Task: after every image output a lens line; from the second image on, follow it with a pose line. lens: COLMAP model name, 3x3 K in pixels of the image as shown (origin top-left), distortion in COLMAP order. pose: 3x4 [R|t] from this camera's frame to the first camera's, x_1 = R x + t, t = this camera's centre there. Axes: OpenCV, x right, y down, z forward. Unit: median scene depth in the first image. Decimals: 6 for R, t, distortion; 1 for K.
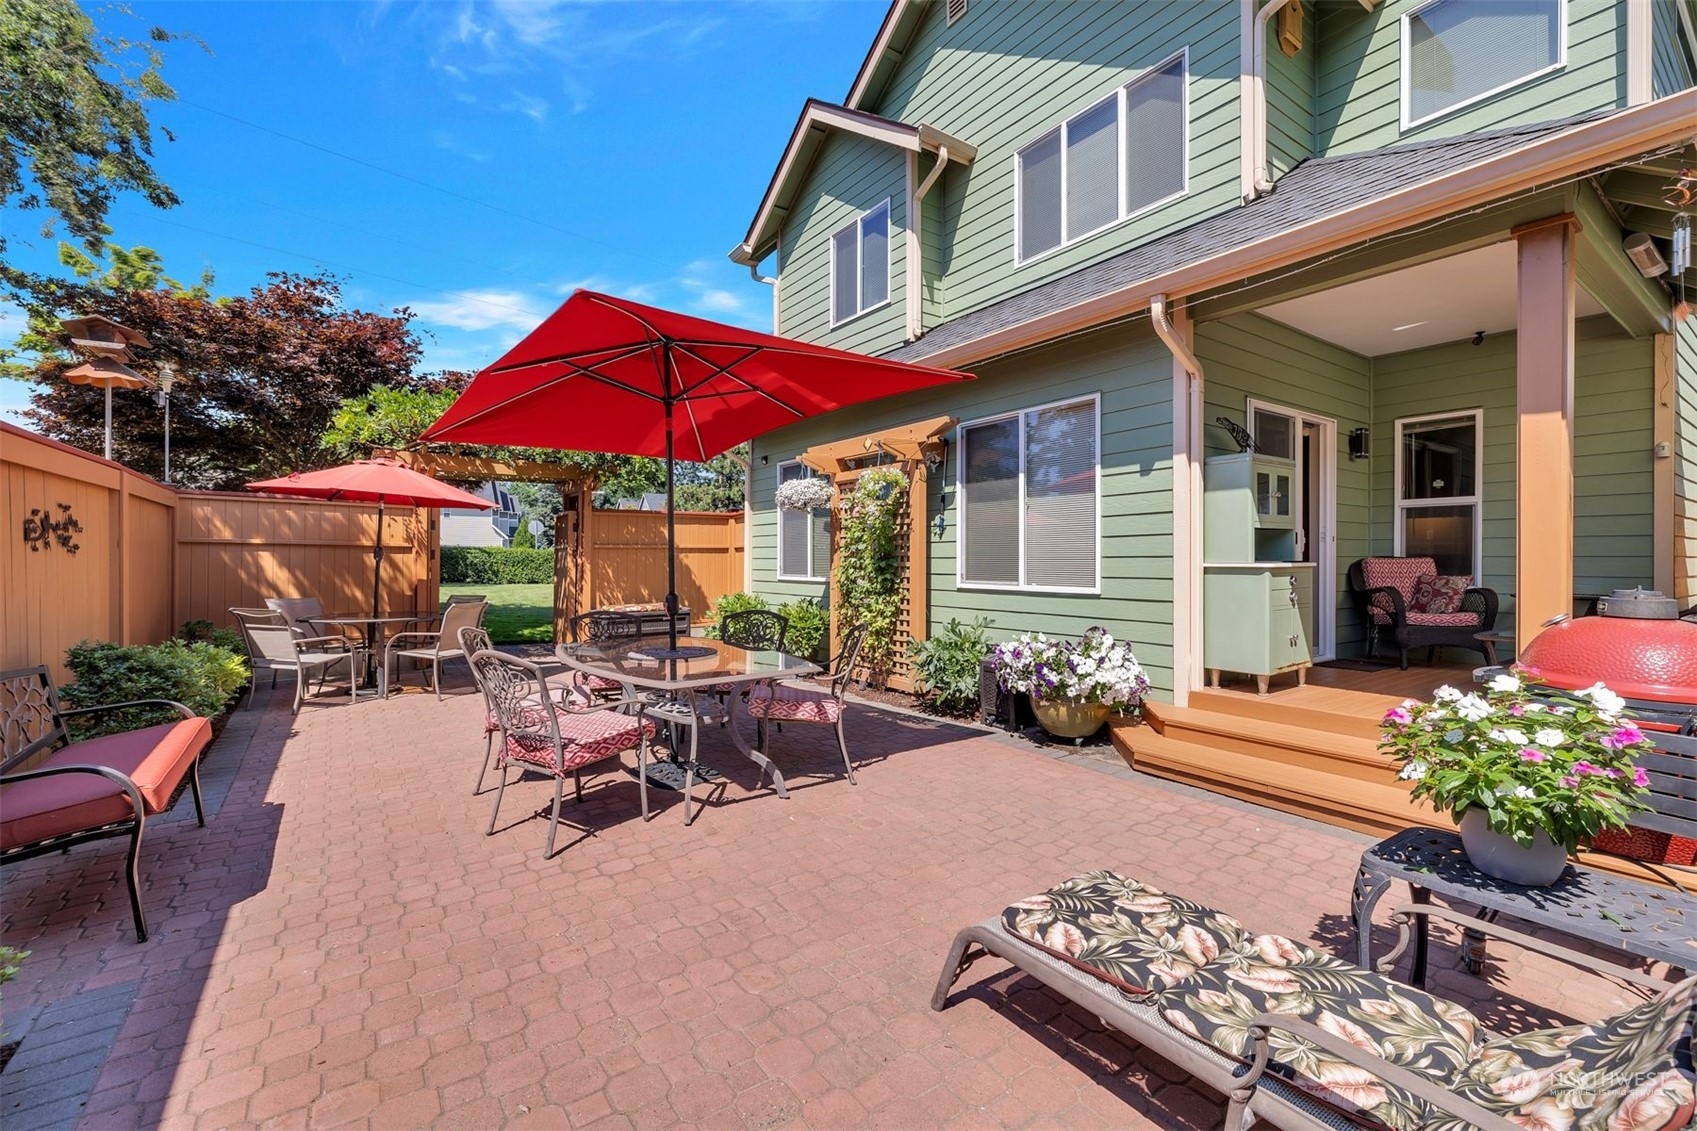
lens RADIAL K [[733.8, 0, 829.1], [0, 733.8, 562.0], [0, 0, 1]] dist [0.001764, 0.000374]
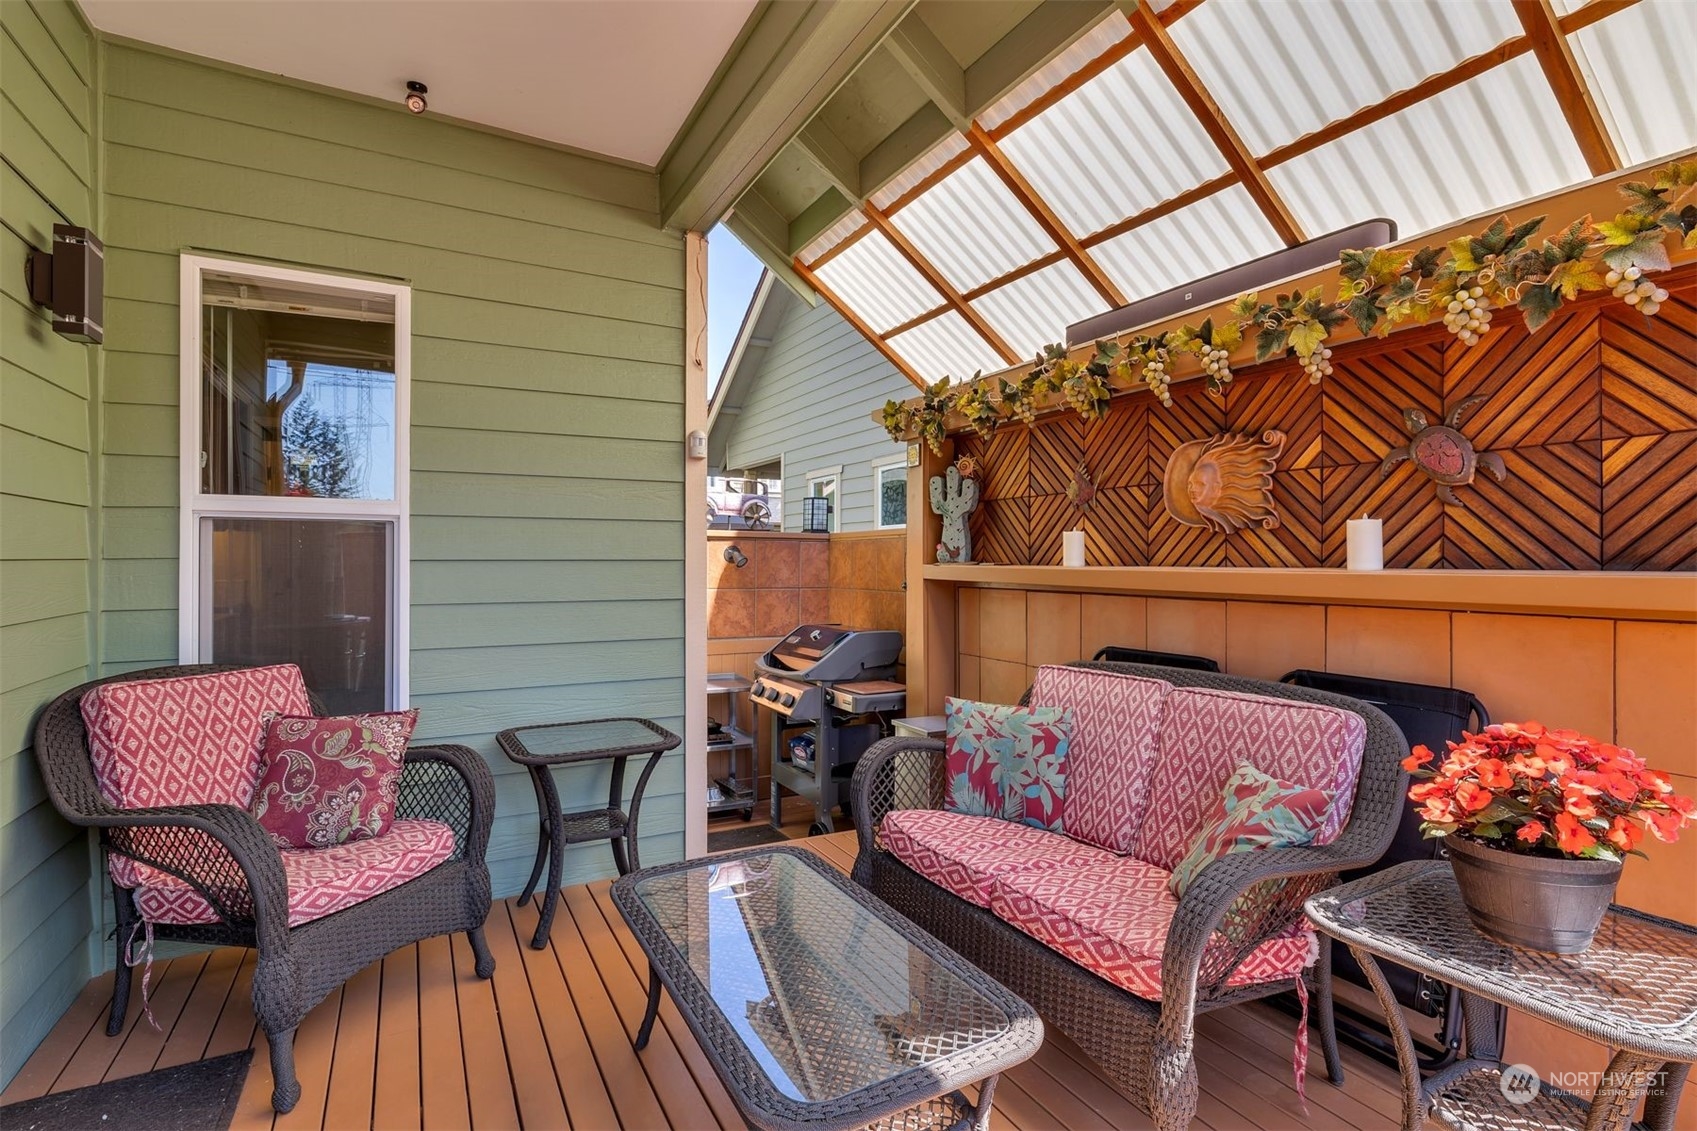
lens RADIAL K [[792.3, 0, 843.1], [0, 792.3, 565.6], [0, 0, 1]] dist [0.000999, 0.000134]
pose [[0.112757, -0.005912, 0.993605, 0.467261], [0.003633, 0.999978, 0.005538, -0.054988], [-0.993616, 0.002985, 0.112776, 0.693220]]
